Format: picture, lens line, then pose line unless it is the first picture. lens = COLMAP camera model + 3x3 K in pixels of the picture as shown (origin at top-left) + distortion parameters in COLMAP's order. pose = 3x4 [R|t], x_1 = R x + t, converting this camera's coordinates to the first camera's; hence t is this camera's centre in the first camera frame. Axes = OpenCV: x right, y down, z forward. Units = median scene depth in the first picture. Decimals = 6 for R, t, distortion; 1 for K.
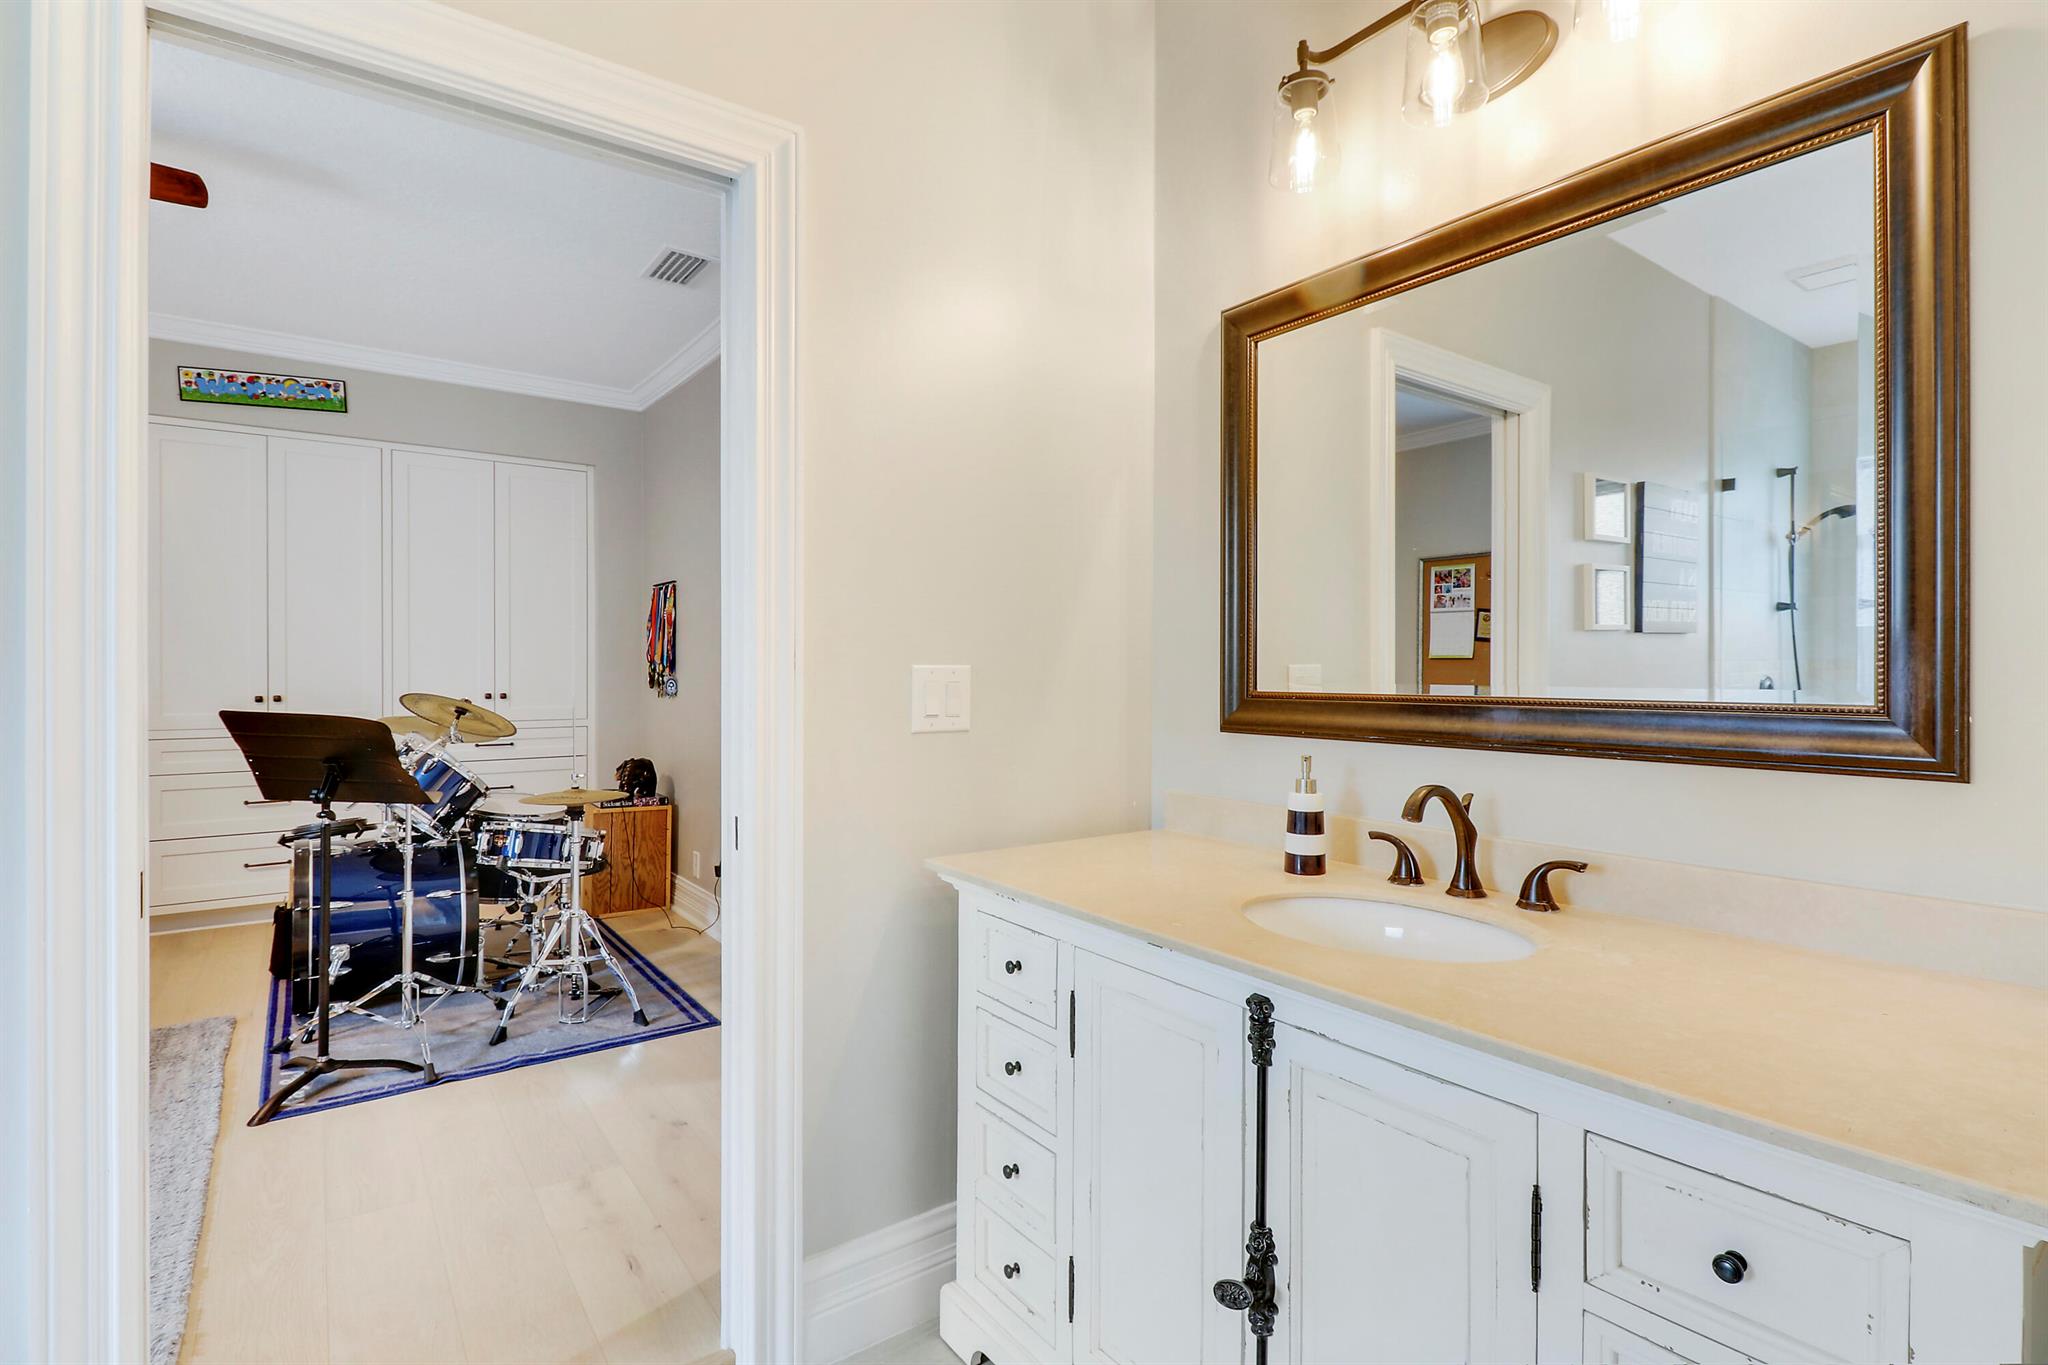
lens RADIAL K [[955.9, 0, 1022.9], [0, 955.9, 666.4], [0, 0, 1]] dist [0.000909, -0.013123]
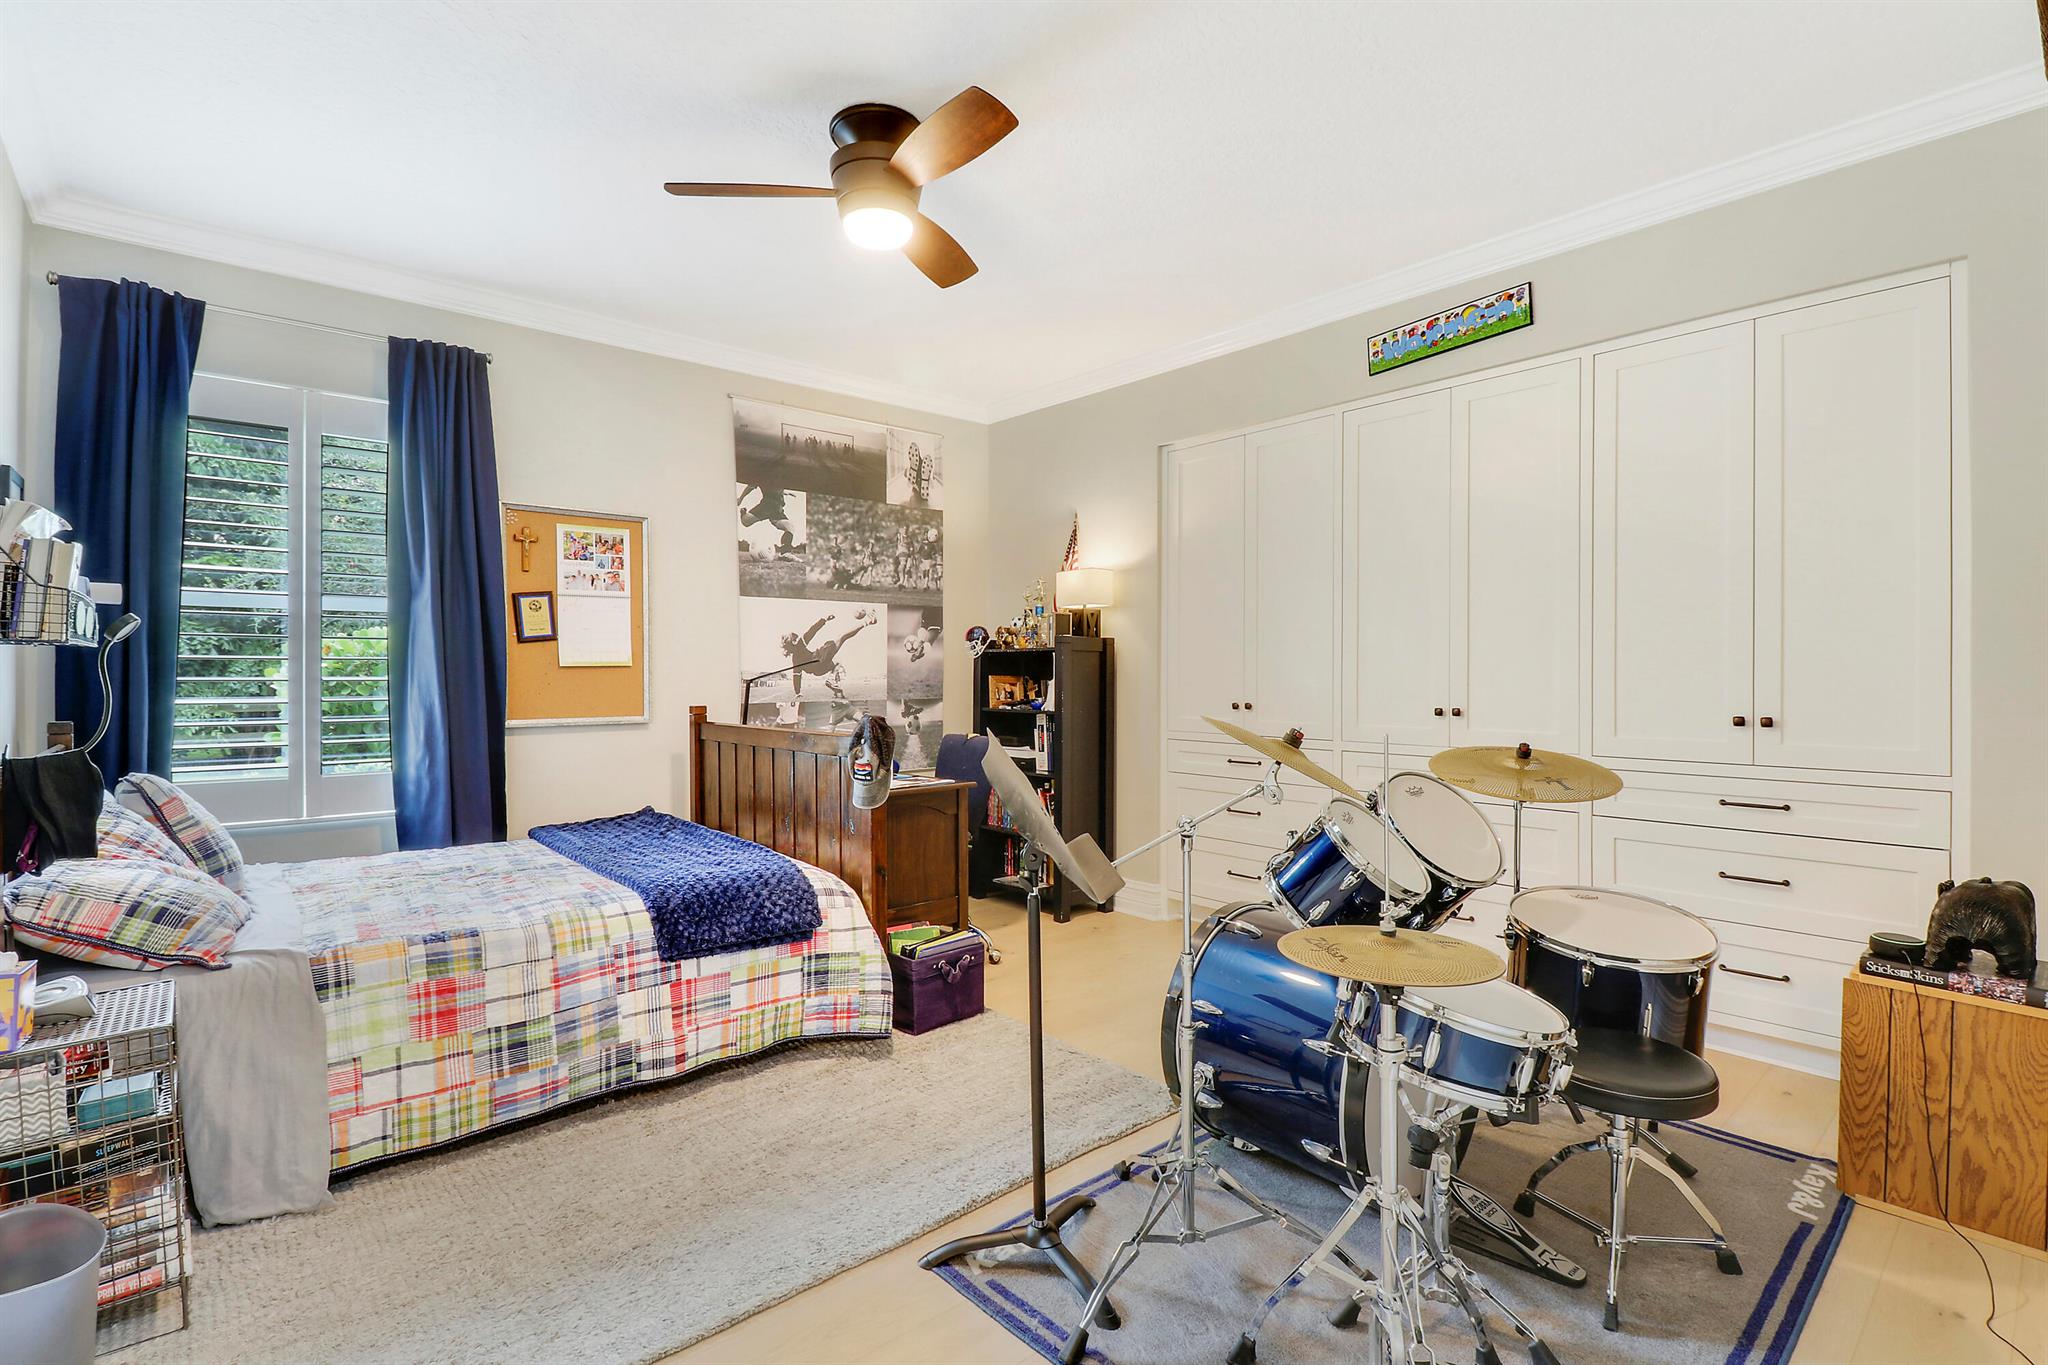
lens RADIAL K [[955.9, 0, 1022.9], [0, 955.9, 666.4], [0, 0, 1]] dist [0.000909, -0.013123]
pose [[0.083546, -0.005539, -0.996488, -0.013156], [0.001882, 0.999984, -0.005401, -0.000022], [0.996502, -0.001424, 0.083555, 0.558083]]
